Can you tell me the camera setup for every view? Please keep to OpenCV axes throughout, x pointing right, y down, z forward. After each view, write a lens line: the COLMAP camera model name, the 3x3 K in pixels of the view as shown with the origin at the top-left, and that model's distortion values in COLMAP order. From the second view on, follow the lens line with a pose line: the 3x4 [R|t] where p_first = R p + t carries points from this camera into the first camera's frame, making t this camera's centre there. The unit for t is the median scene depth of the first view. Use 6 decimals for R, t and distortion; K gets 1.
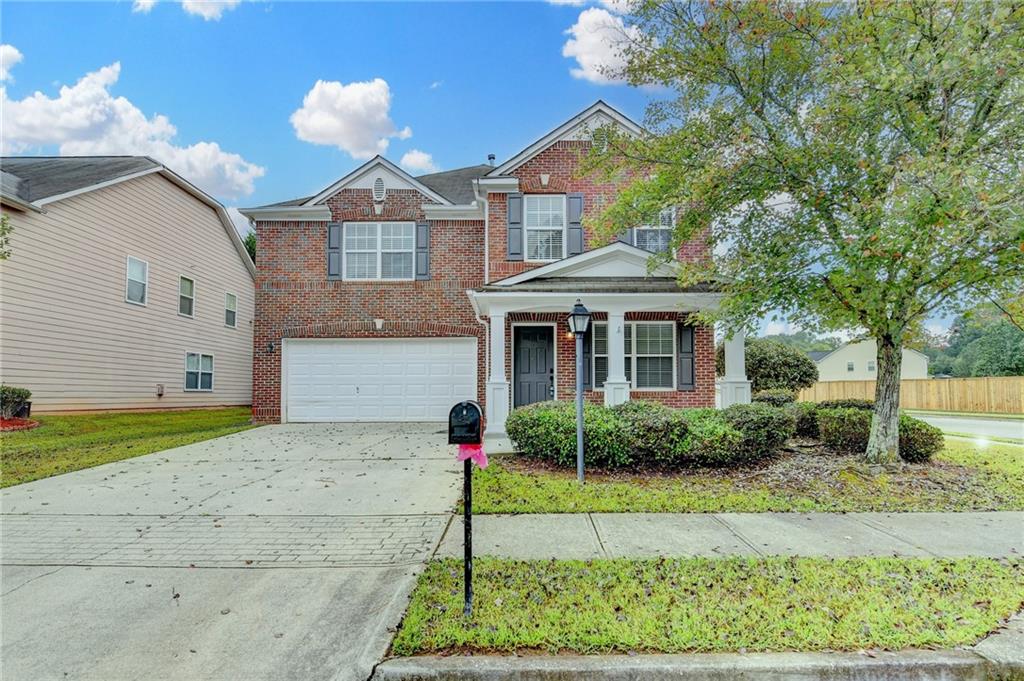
lens RADIAL K [[450.0, 0, 512.1], [0, 450.0, 347.8], [0, 0, 1]] dist [-0.008181, -0.000194]
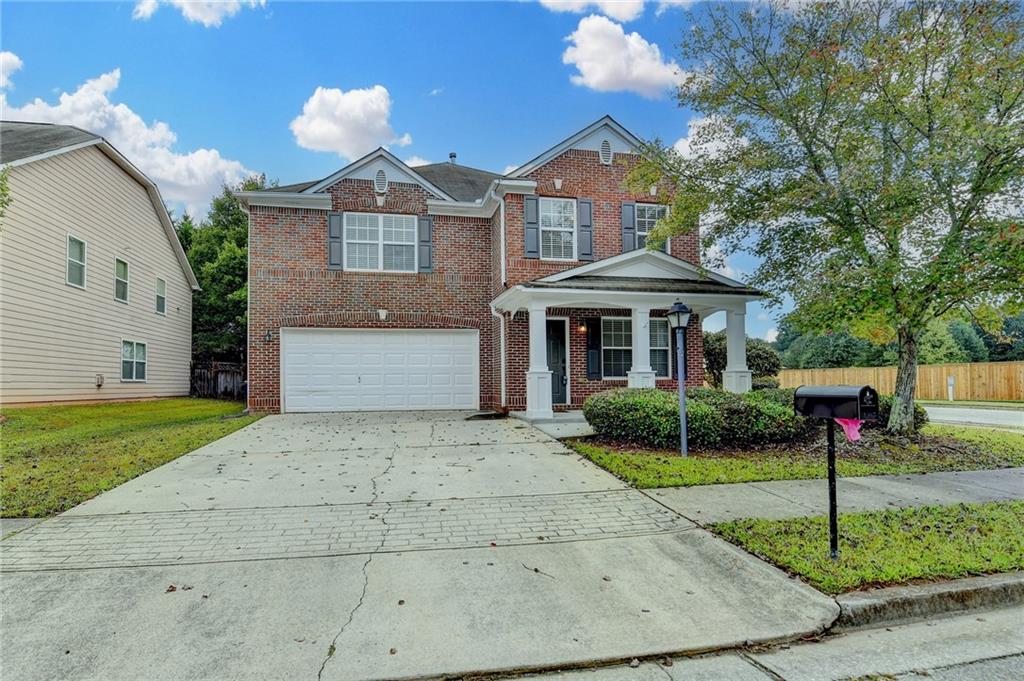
lens RADIAL K [[428.5, 0, 497.4], [0, 428.5, 346.3], [0, 0, 1]] dist [-0.010571, -0.003703]
pose [[0.987525, 0.009468, 0.157179, -0.191433], [-0.011974, 0.999816, 0.015005, 0.001090], [-0.157008, -0.016700, 0.987456, 0.002784]]
